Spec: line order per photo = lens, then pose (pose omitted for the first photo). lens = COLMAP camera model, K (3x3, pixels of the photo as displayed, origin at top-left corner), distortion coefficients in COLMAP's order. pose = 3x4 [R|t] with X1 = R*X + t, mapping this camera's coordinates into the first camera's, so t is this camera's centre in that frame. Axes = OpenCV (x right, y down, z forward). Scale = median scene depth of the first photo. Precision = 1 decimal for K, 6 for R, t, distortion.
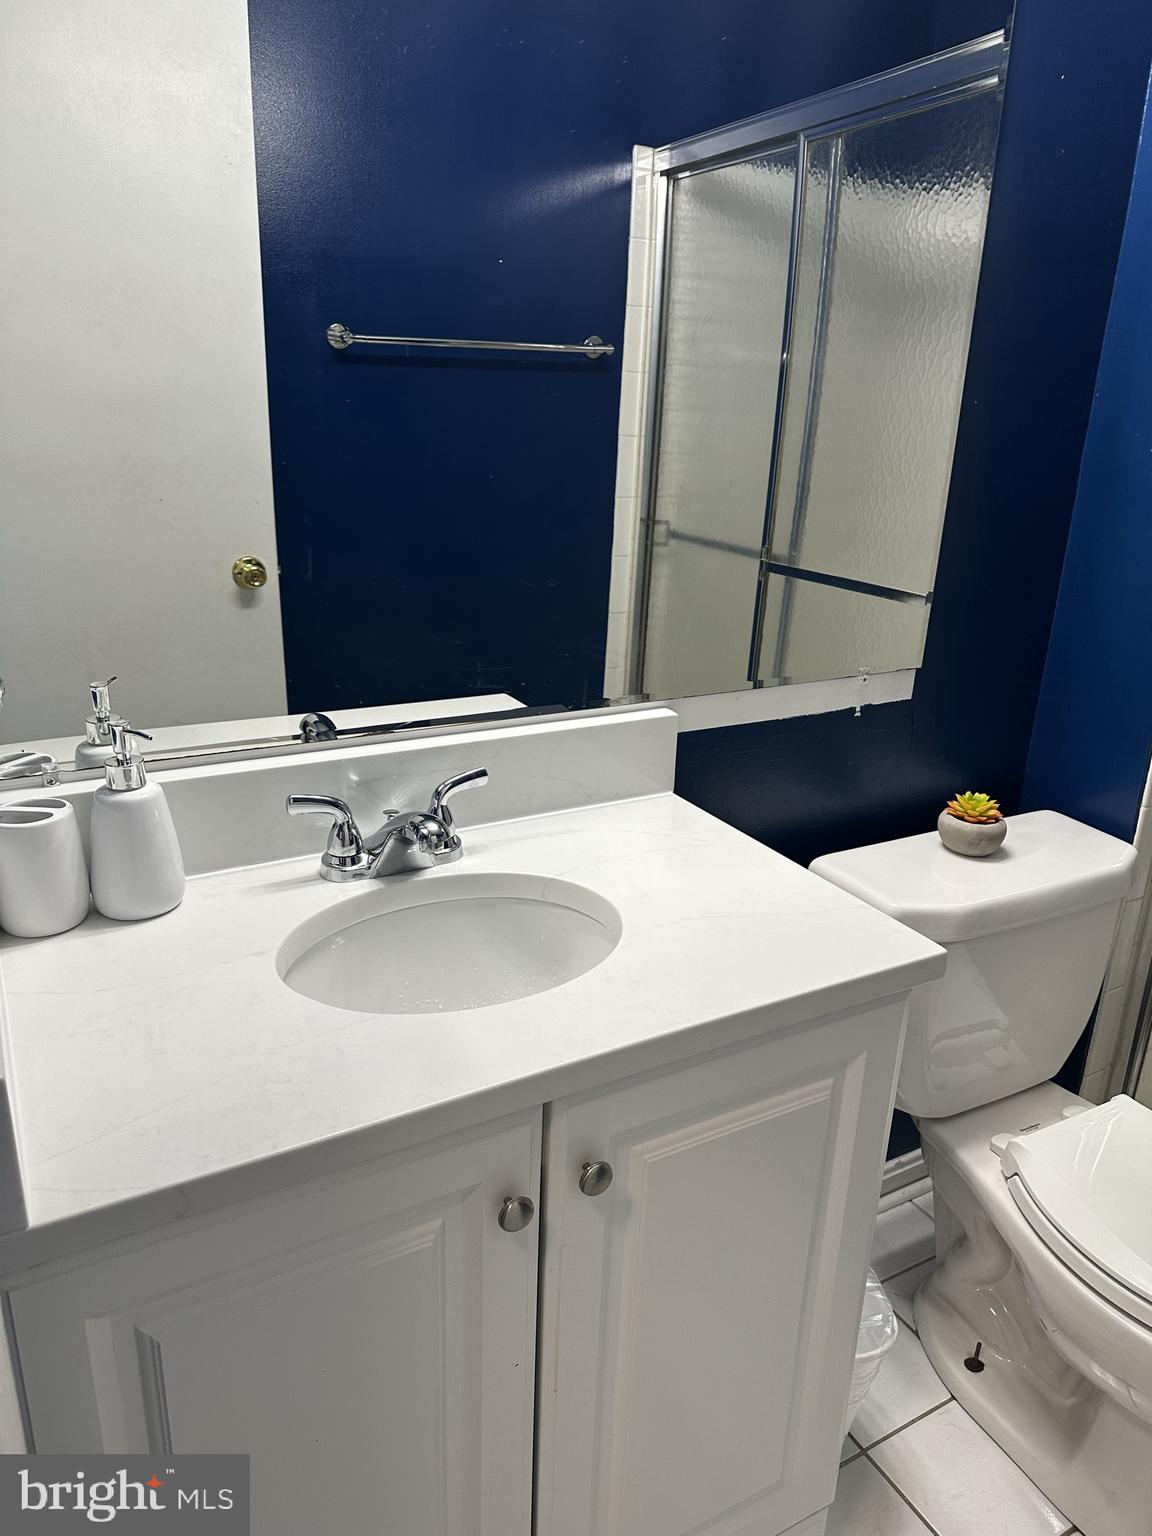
lens RADIAL K [[1092.9, 0, 576.0], [0, 1092.9, 768.0], [0, 0, 1]] dist [0.062274, -0.059092]
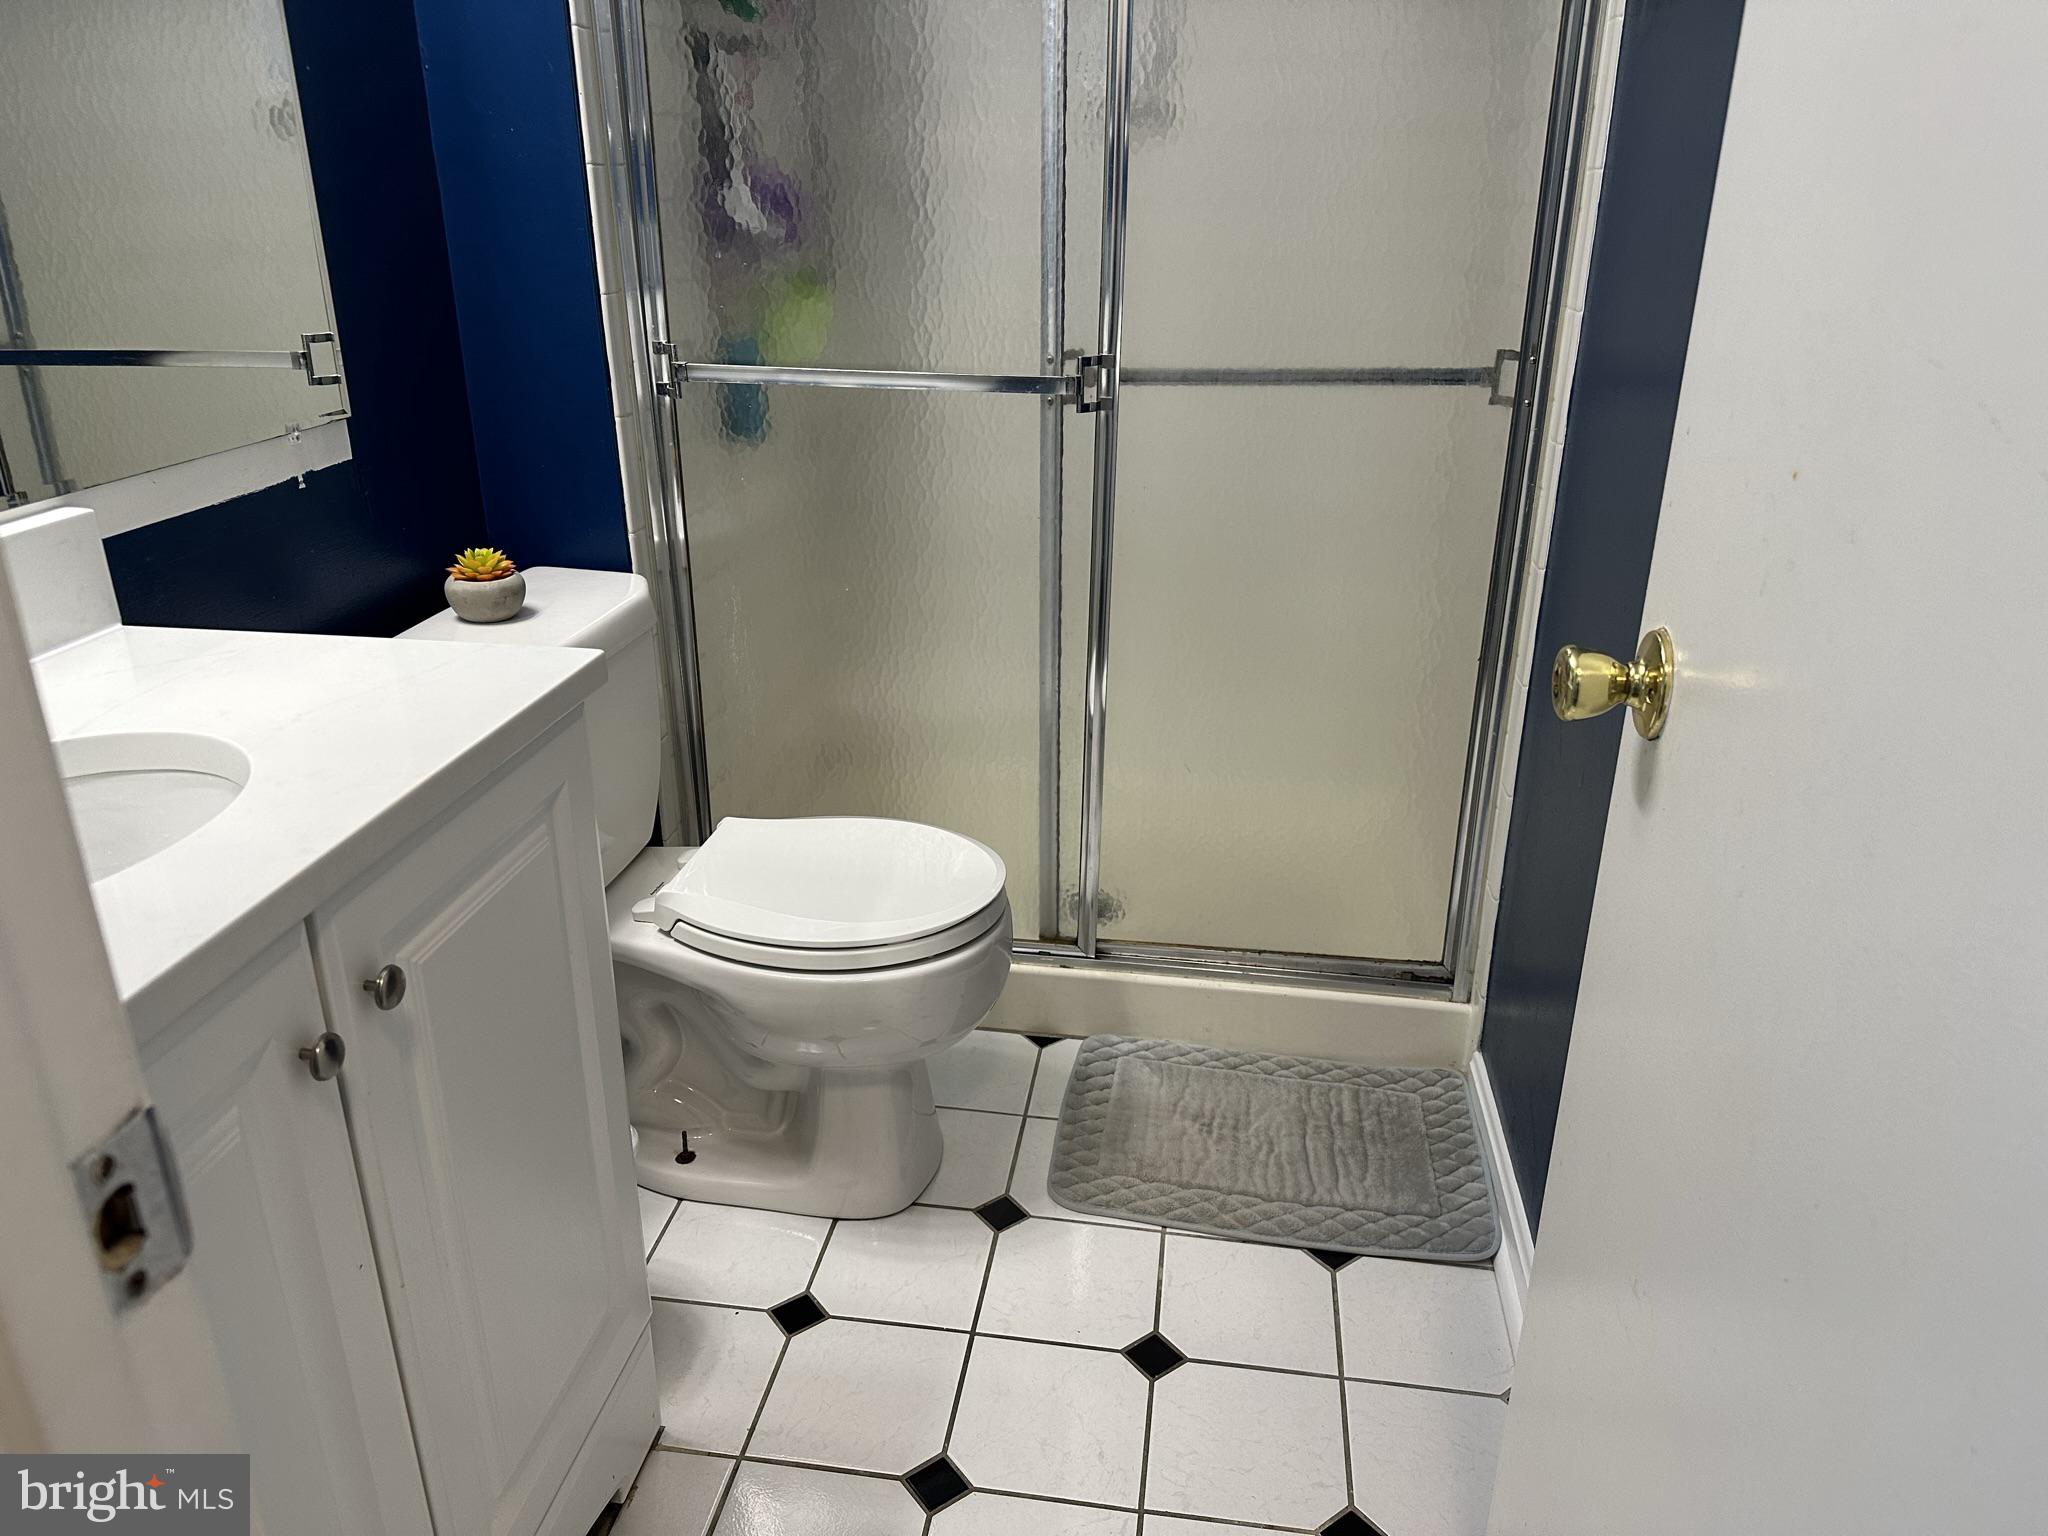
lens RADIAL K [[1480.9, 0, 1024.0], [0, 1480.9, 768.0], [0, 0, 1]] dist [0.030277, -0.040418]
pose [[0.622785, -0.330302, 0.709252, -0.237234], [0.278339, 0.940748, 0.193704, 0.077058], [-0.731208, 0.076777, 0.677820, -0.062222]]
